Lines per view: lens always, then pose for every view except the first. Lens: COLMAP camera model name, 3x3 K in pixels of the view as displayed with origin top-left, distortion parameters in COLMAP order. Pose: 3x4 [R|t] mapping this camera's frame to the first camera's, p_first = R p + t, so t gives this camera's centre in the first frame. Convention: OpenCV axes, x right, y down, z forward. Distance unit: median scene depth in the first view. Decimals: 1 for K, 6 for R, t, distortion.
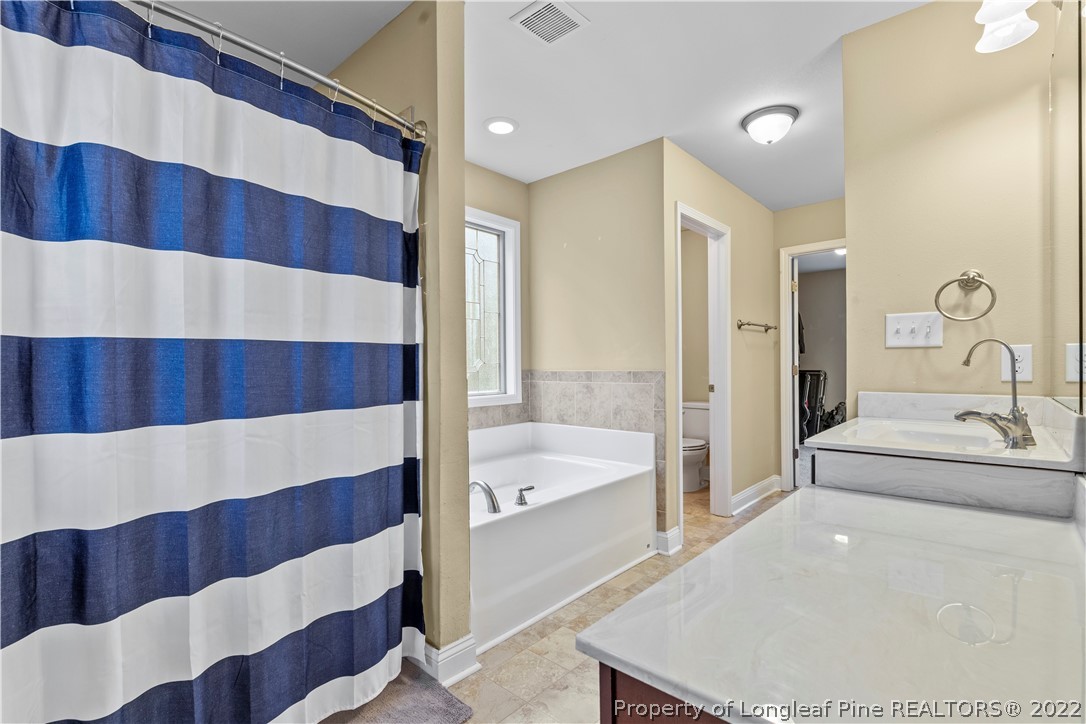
lens RADIAL K [[499.5, 0, 543.0], [0, 499.5, 362.0], [0, 0, 1]] dist [-0.000966, 0.000177]
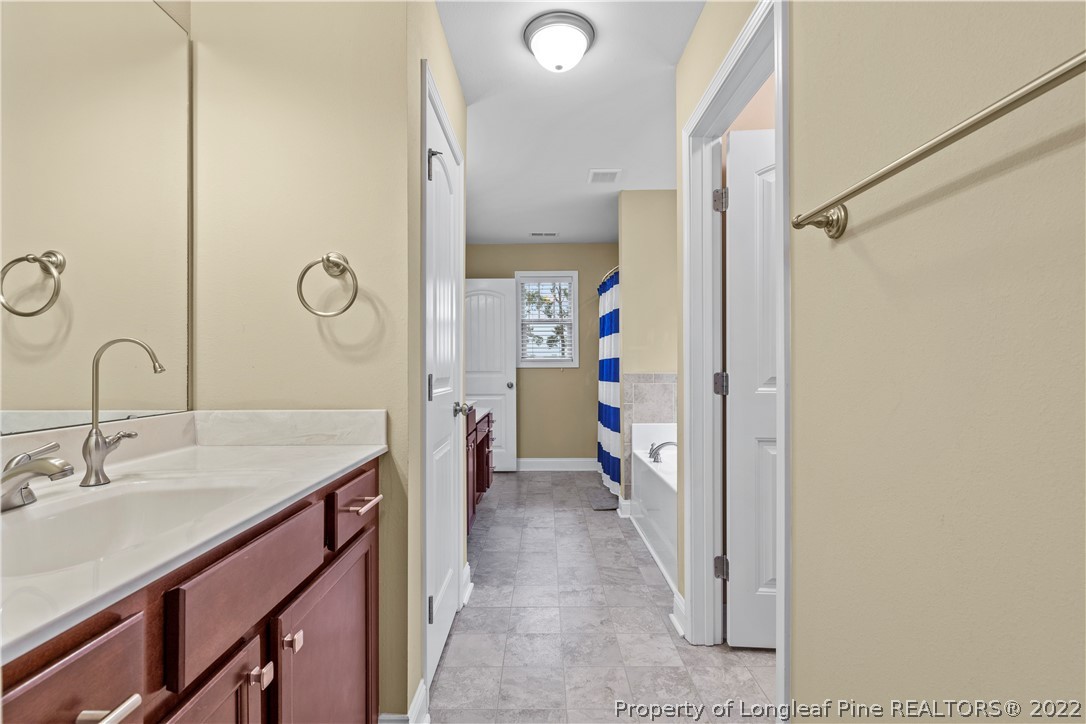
lens RADIAL K [[499.5, 0, 543.0], [0, 499.5, 362.0], [0, 0, 1]] dist [-0.000966, 0.000177]
pose [[-0.744516, 0.008376, -0.667552, 0.942223], [0.017784, 0.999815, -0.007289, -0.000524], [0.667367, -0.017298, -0.744528, 1.504790]]
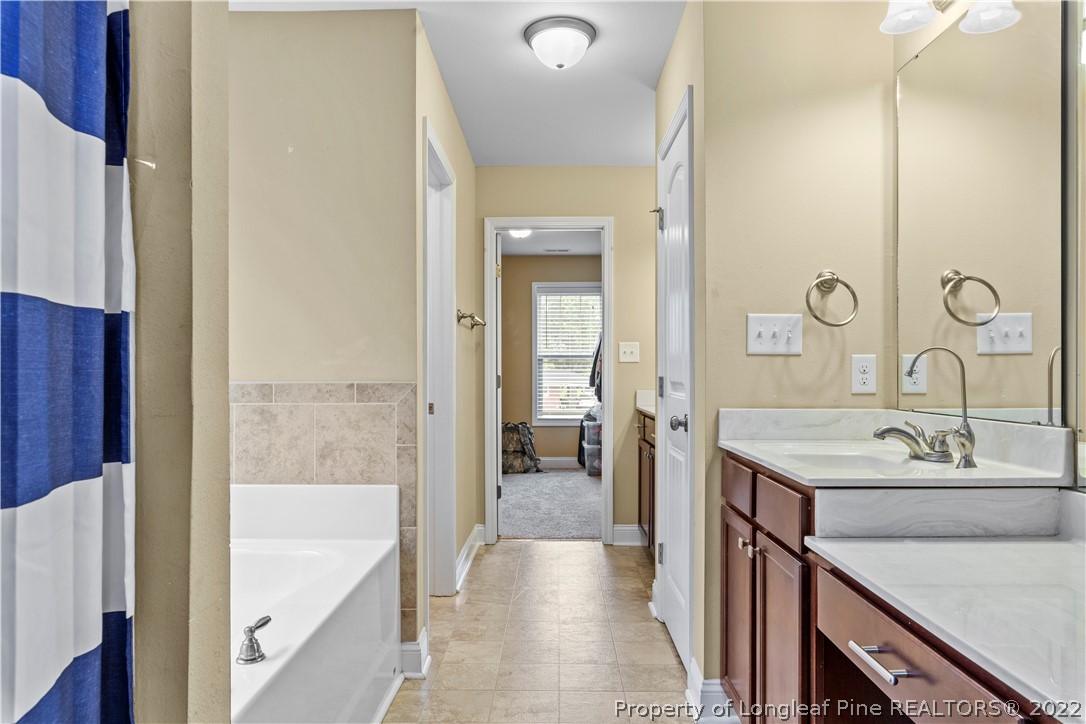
lens RADIAL K [[705.4, 0, 546.8], [0, 705.4, 366.9], [0, 0, 1]] dist [-0.001538, -0.000084]
pose [[0.753530, 0.013030, 0.657285, -0.227267], [-0.010477, 0.999915, -0.007811, 0.003191], [-0.657330, -0.001001, 0.753602, 0.241654]]
